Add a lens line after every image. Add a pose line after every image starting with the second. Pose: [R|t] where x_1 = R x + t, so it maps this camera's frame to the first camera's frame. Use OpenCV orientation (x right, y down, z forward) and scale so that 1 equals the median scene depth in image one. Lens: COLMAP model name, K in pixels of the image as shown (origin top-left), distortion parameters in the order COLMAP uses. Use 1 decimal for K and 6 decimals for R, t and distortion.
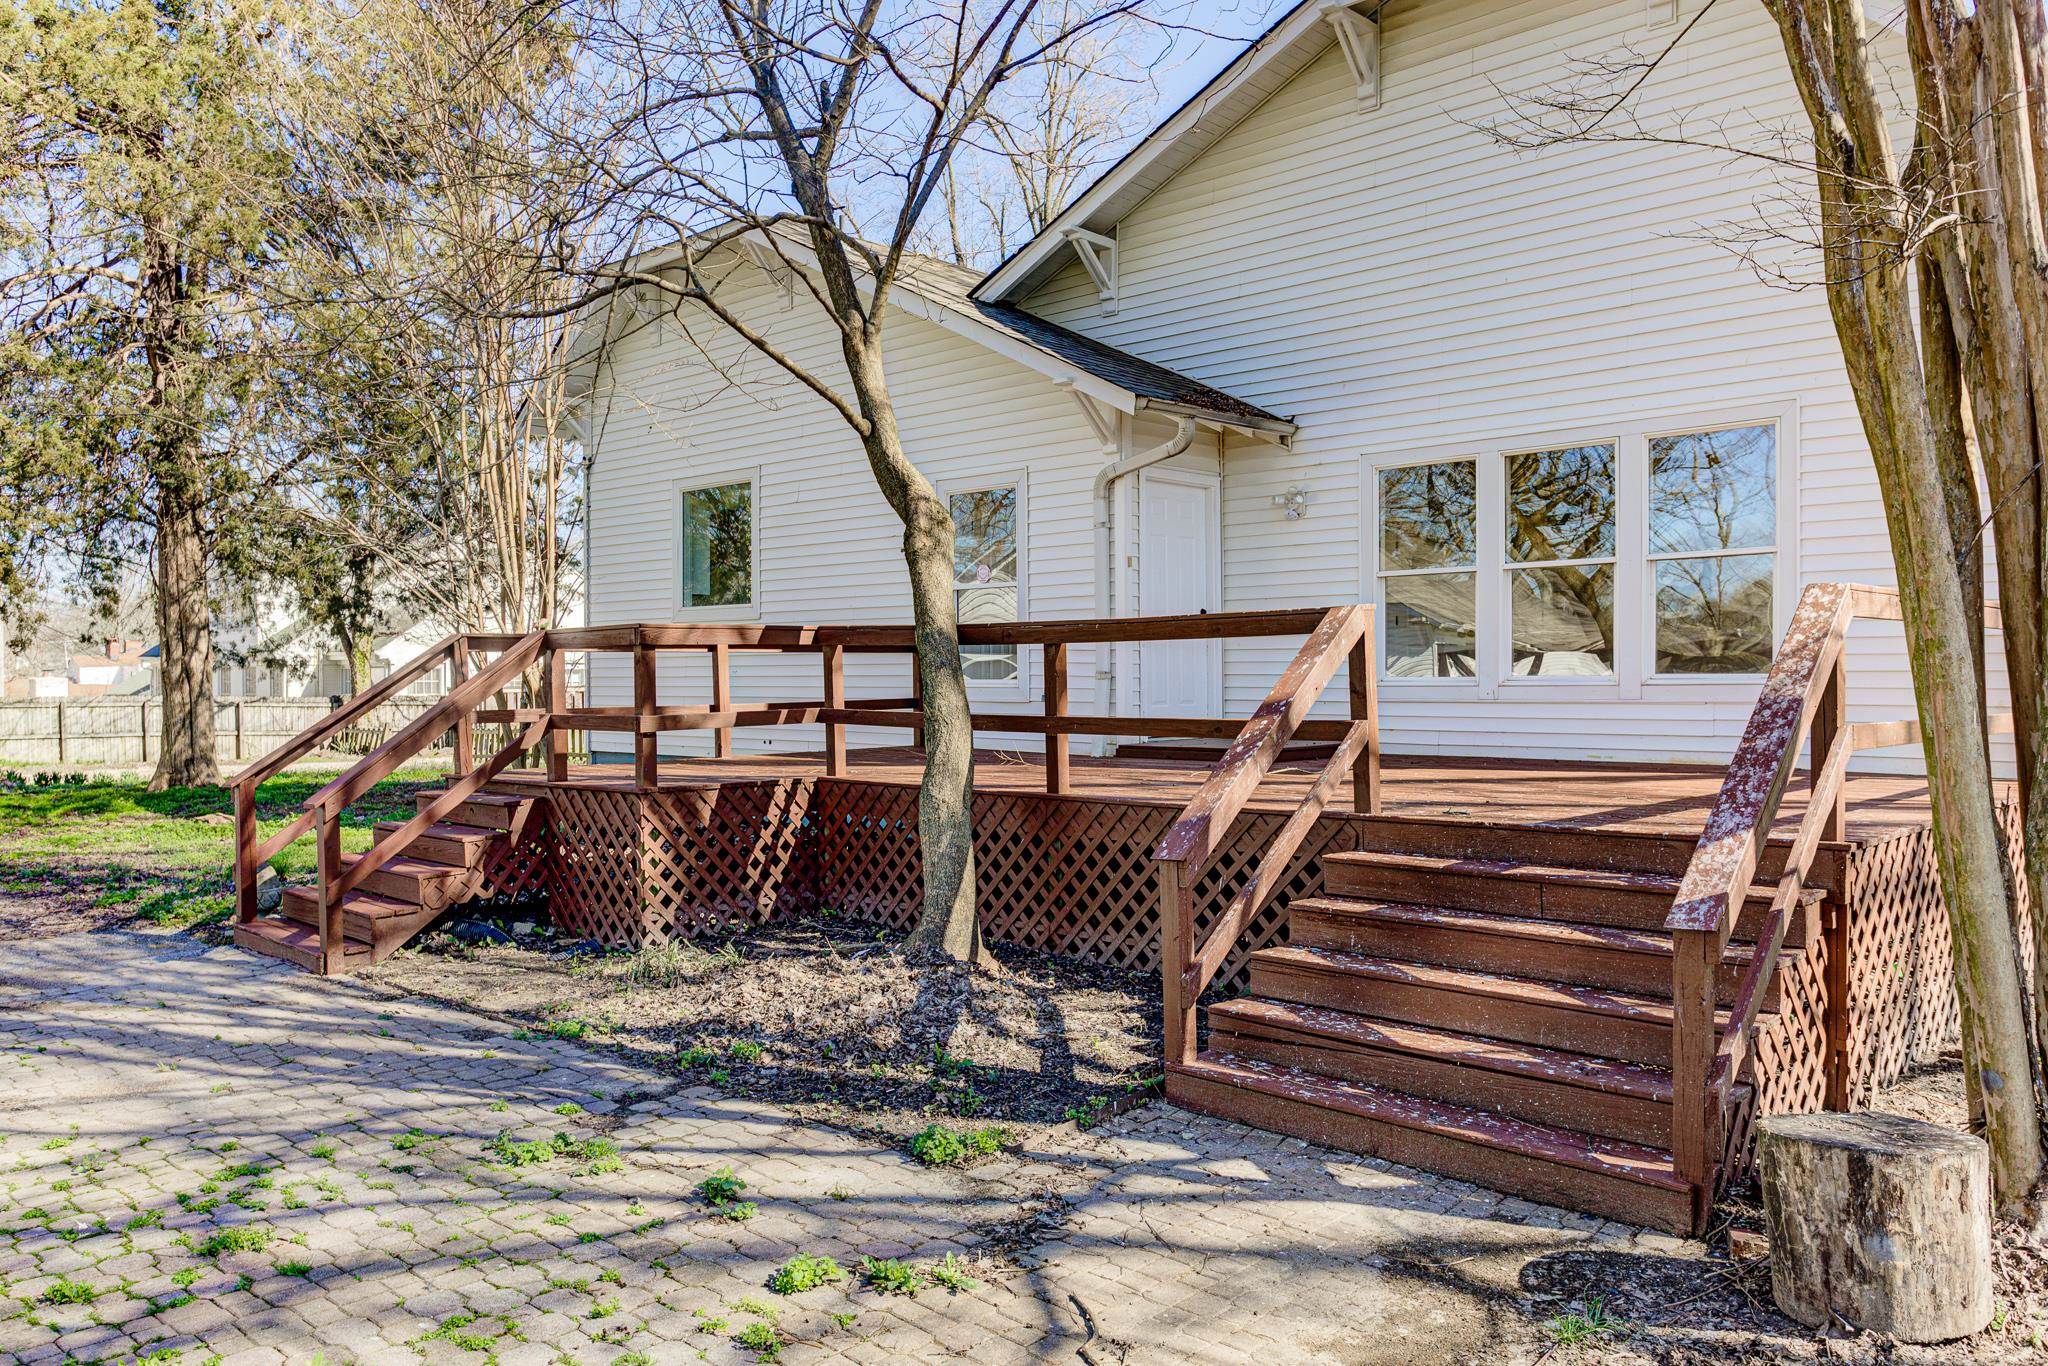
lens RADIAL K [[1571.8, 0, 1018.8], [0, 1571.8, 676.4], [0, 0, 1]] dist [-0.016092, -0.002857]
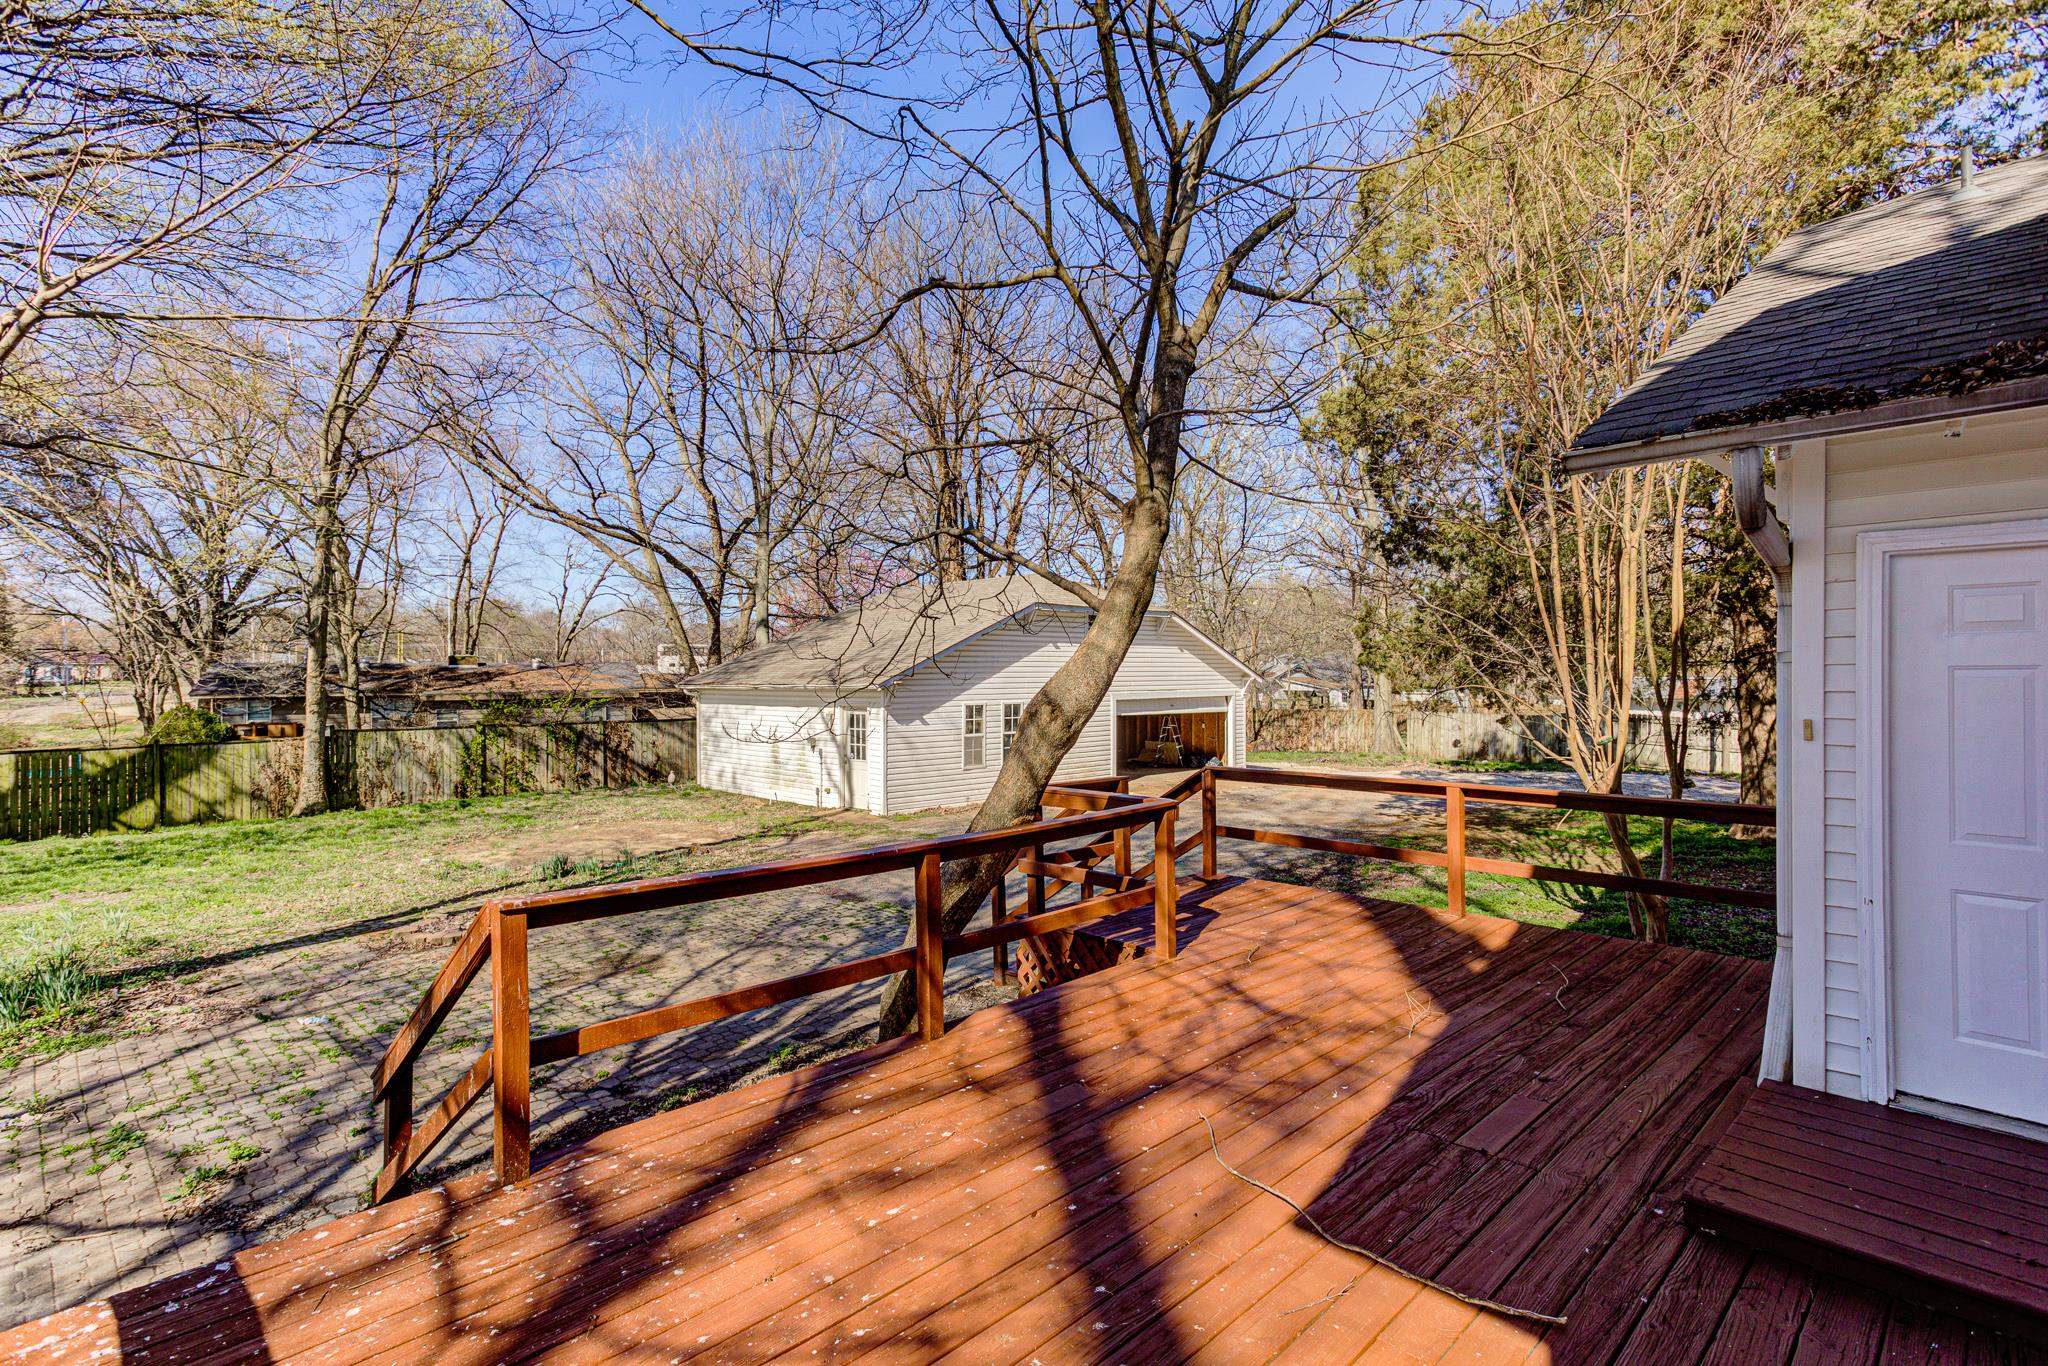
lens RADIAL K [[991.3, 0, 1016.6], [0, 991.3, 678.7], [0, 0, 1]] dist [-0.006997, 0.003067]
pose [[-0.012557, 0.013118, -0.999835, 0.992053], [-0.004456, 0.999903, 0.013175, -0.233523], [0.999911, 0.004621, -0.012497, 1.756456]]
